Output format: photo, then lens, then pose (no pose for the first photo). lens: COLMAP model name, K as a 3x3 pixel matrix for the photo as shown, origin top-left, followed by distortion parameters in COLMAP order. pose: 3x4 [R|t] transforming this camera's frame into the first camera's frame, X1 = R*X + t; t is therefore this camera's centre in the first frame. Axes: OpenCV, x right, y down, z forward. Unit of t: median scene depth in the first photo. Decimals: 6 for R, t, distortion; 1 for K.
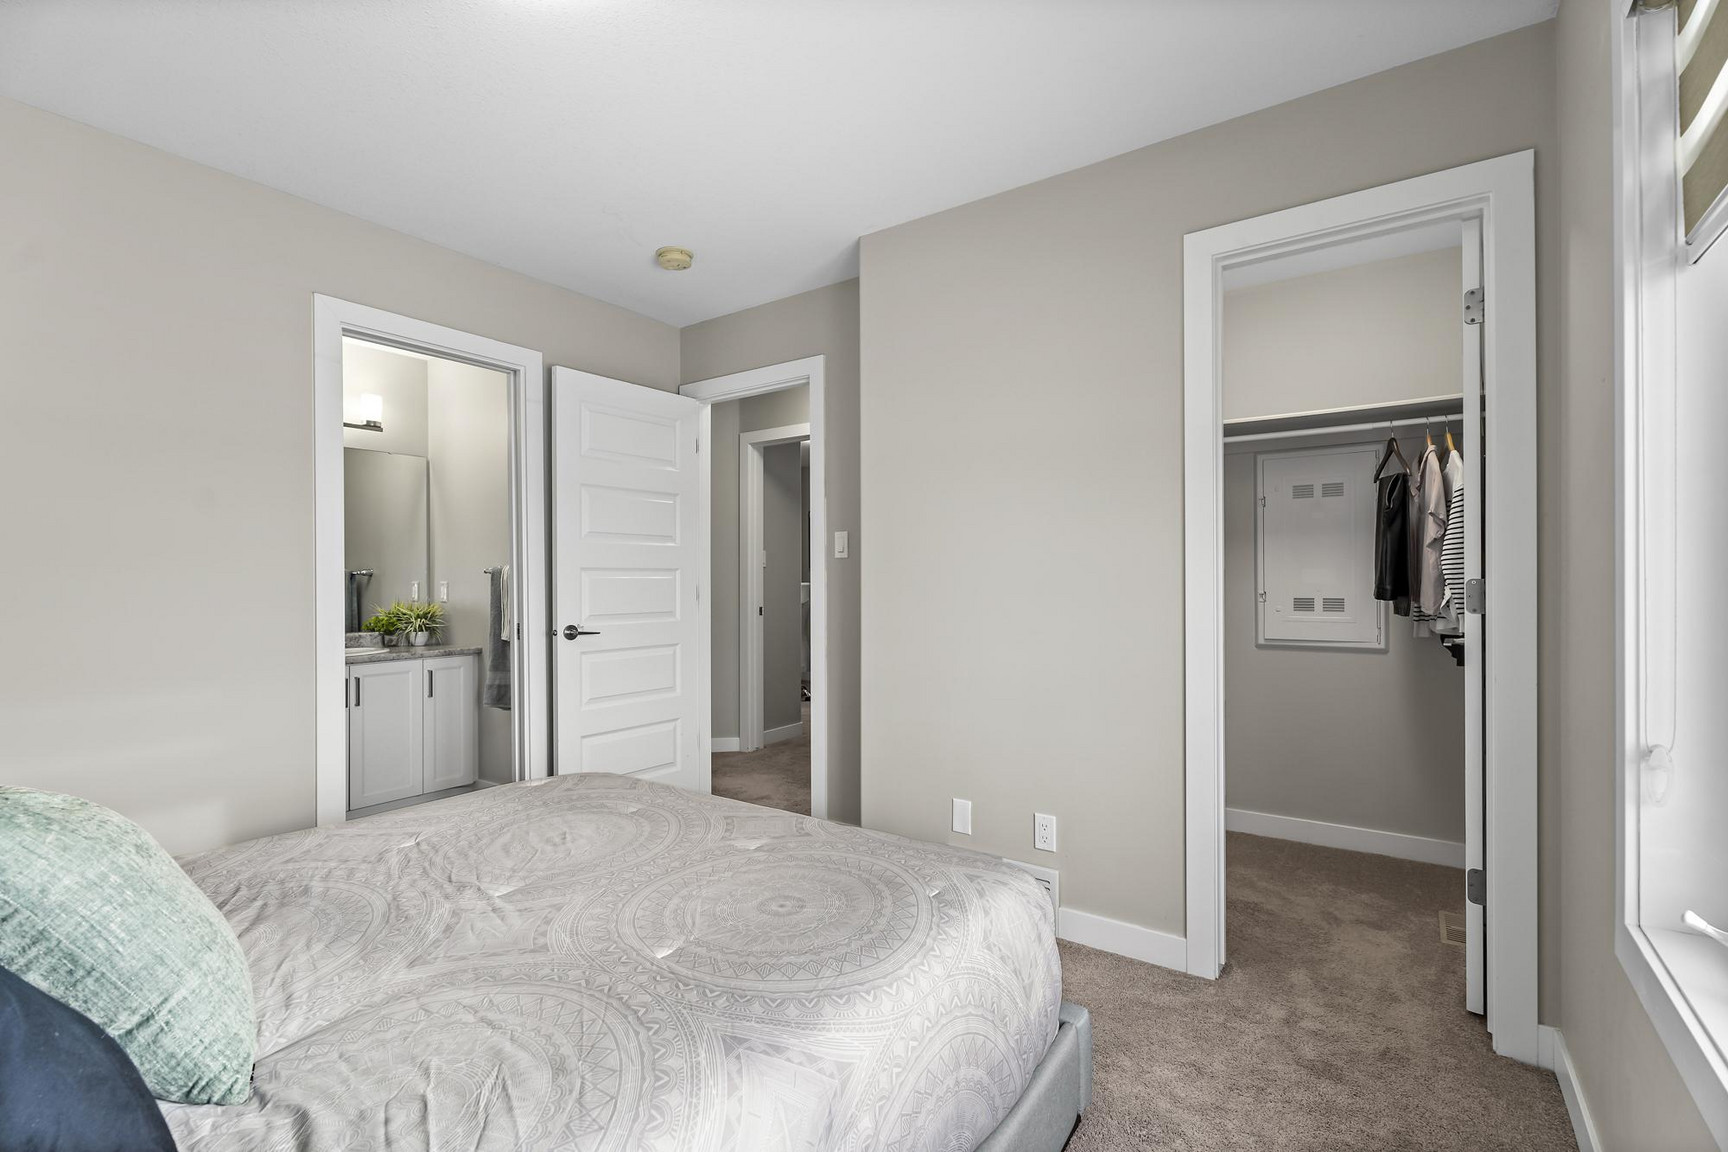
lens RADIAL K [[782.0, 0, 870.6], [0, 782.0, 583.3], [0, 0, 1]] dist [0.004252, -0.000103]
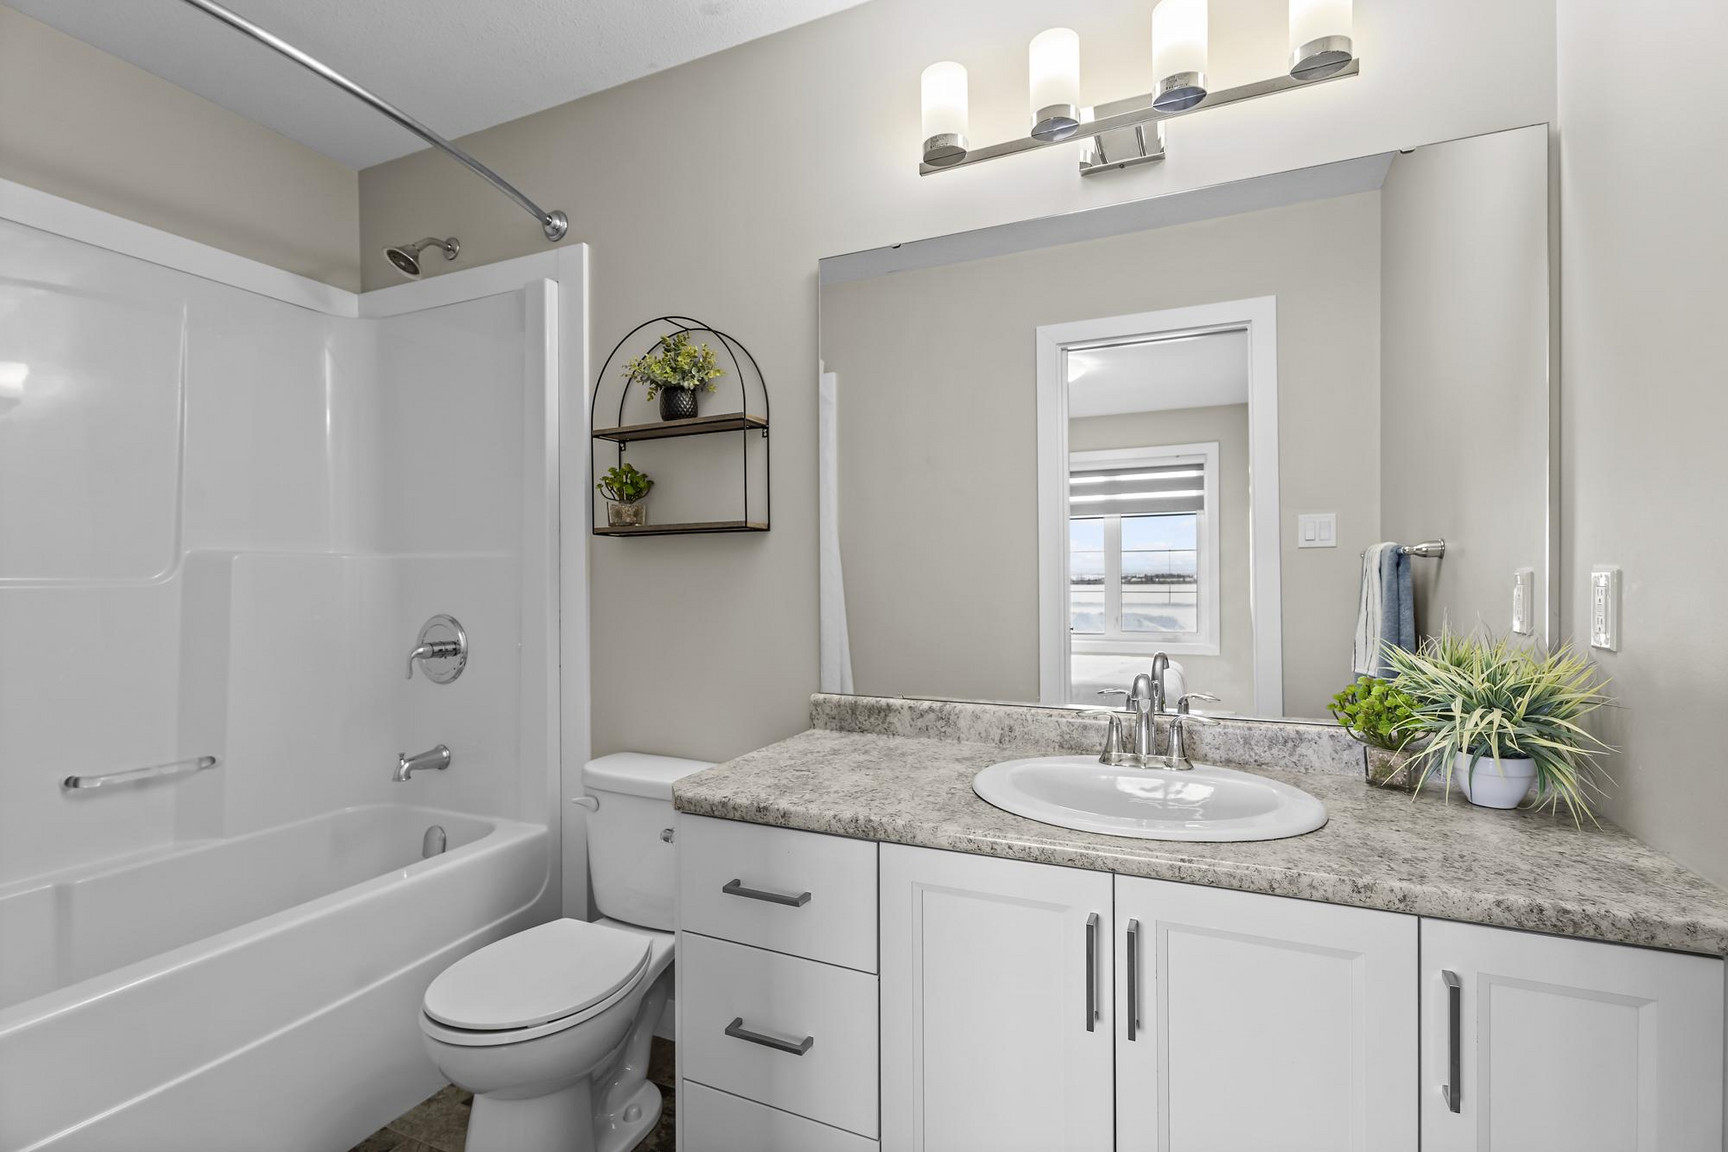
lens RADIAL K [[782.0, 0, 870.6], [0, 782.0, 583.3], [0, 0, 1]] dist [0.004252, -0.000103]
pose [[0.188347, 0.010143, -0.982050, -0.348502], [0.004453, 0.999928, 0.011182, -0.001966], [0.982092, -0.006479, 0.188288, 0.734506]]
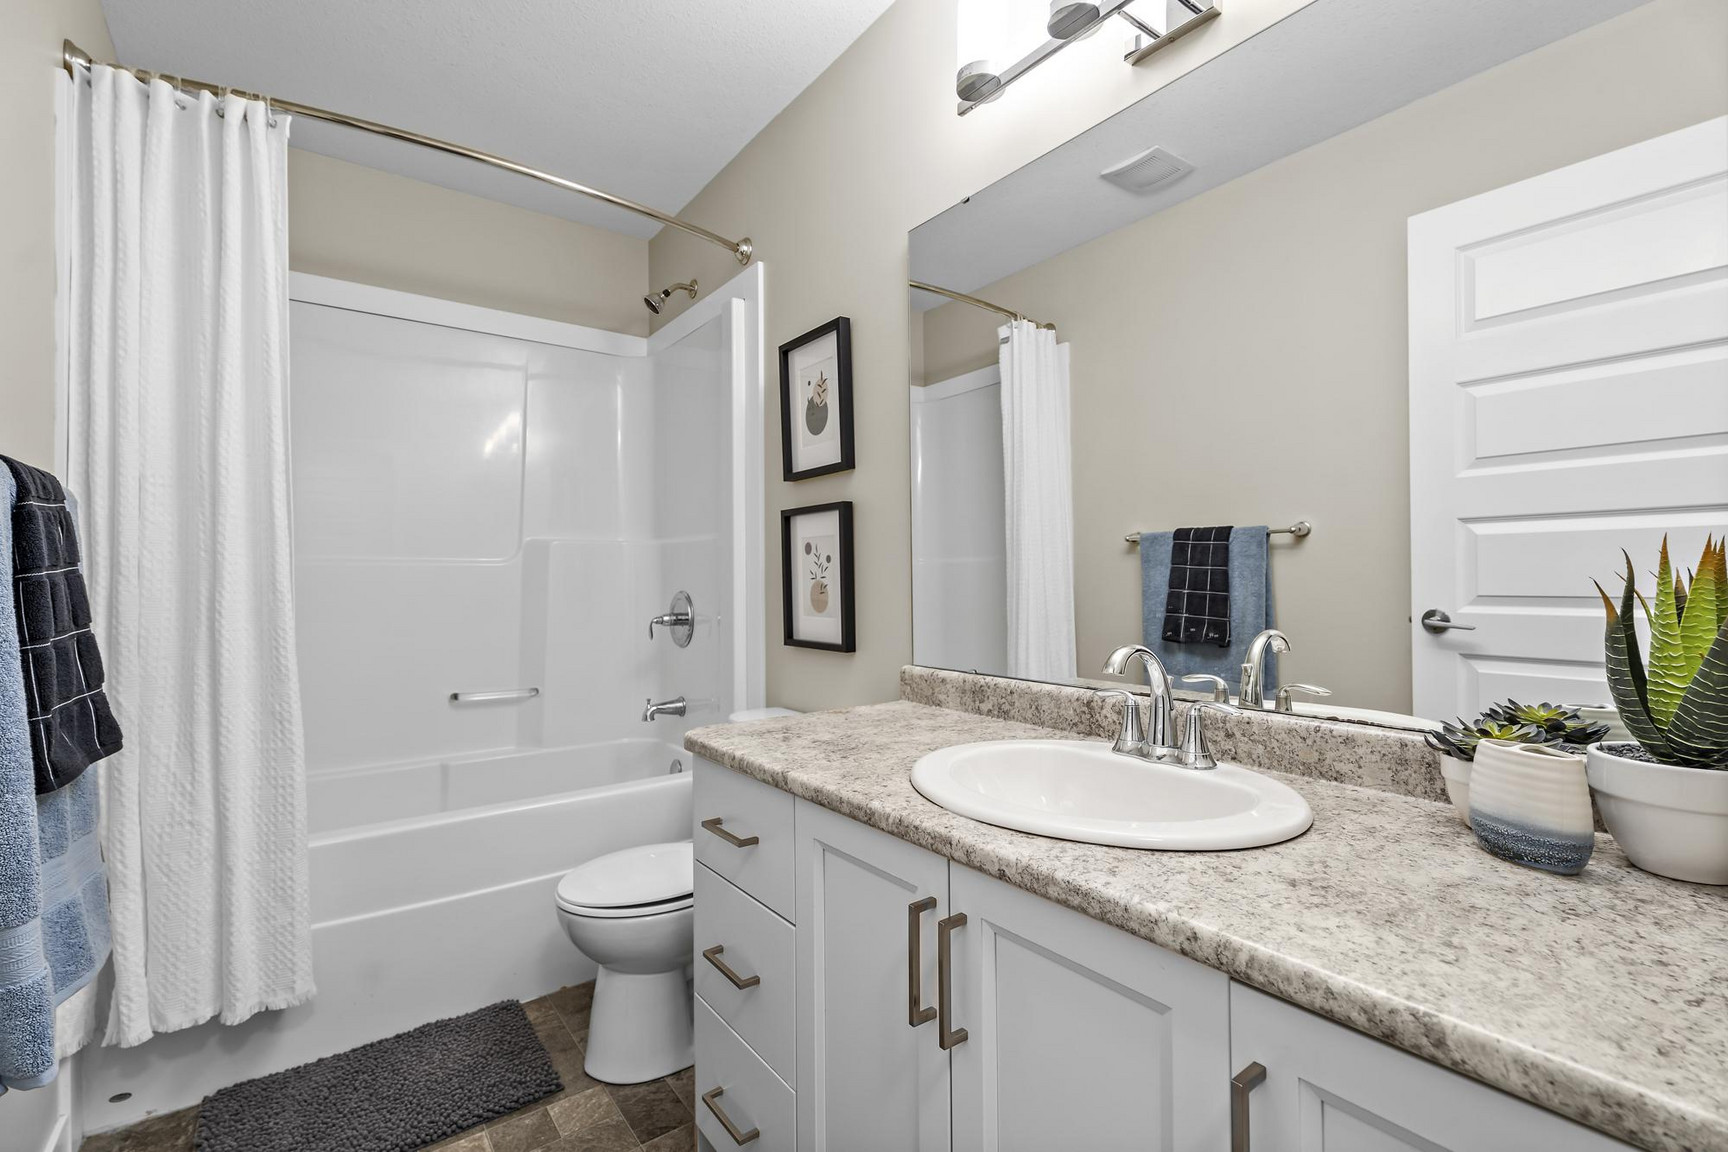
lens RADIAL K [[766.5, 0, 864.0], [0, 766.5, 576.0], [0, 0, 1]] dist [-0.002019, -0.000118]
pose [[-0.312605, -0.000899, -0.949883, -0.369414], [0.004642, 0.999986, -0.002474, 0.016178], [0.949872, -0.005183, -0.312596, 0.891695]]
